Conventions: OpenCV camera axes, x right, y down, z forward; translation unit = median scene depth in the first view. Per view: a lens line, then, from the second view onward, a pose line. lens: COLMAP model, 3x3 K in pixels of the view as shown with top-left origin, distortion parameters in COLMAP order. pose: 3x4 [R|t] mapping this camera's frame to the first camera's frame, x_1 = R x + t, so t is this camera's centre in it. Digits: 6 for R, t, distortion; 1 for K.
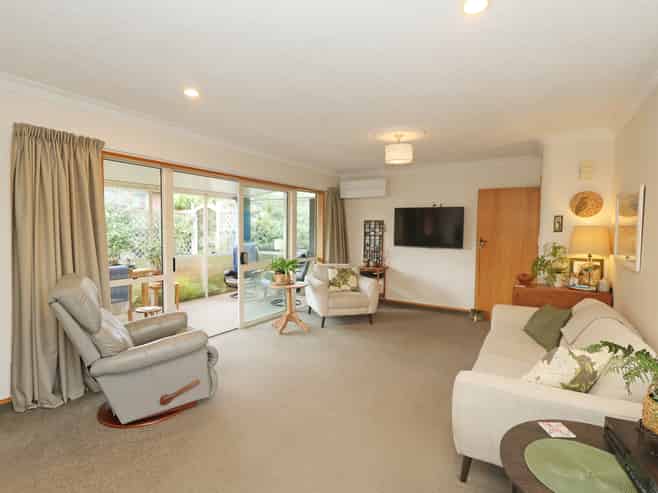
lens RADIAL K [[345.7, 0, 327.6], [0, 345.7, 248.0], [0, 0, 1]] dist [0.001370, 0.000232]
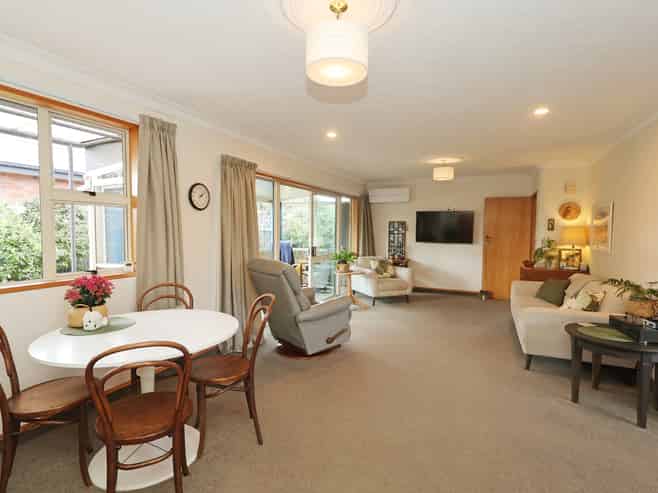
lens RADIAL K [[351.9, 0, 330.4], [0, 351.9, 249.6], [0, 0, 1]] dist [-0.000339, -0.000008]
pose [[0.993368, -0.006447, 0.114798, -0.394639], [0.006010, 0.999973, 0.004145, 0.020780], [-0.114822, -0.003428, 0.993380, -0.328463]]
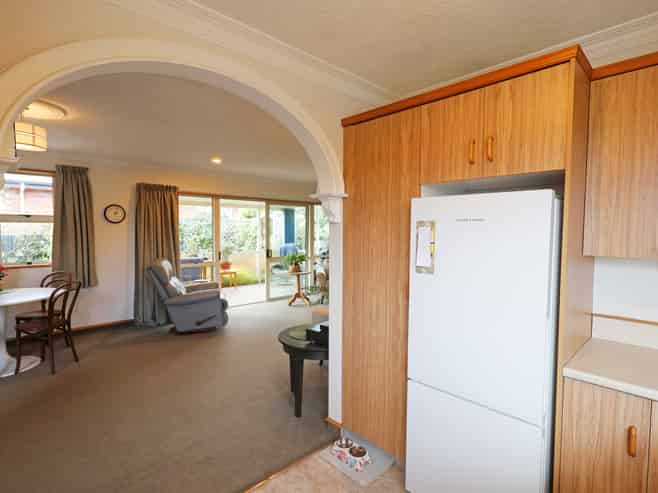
lens RADIAL K [[345.7, 0, 327.6], [0, 345.7, 248.0], [0, 0, 1]] dist [0.001370, 0.000232]
pose [[0.966628, 0.009338, -0.256013, 0.448599], [-0.010944, 0.999928, -0.004850, 0.012040], [0.255950, 0.007490, 0.966661, -0.429710]]
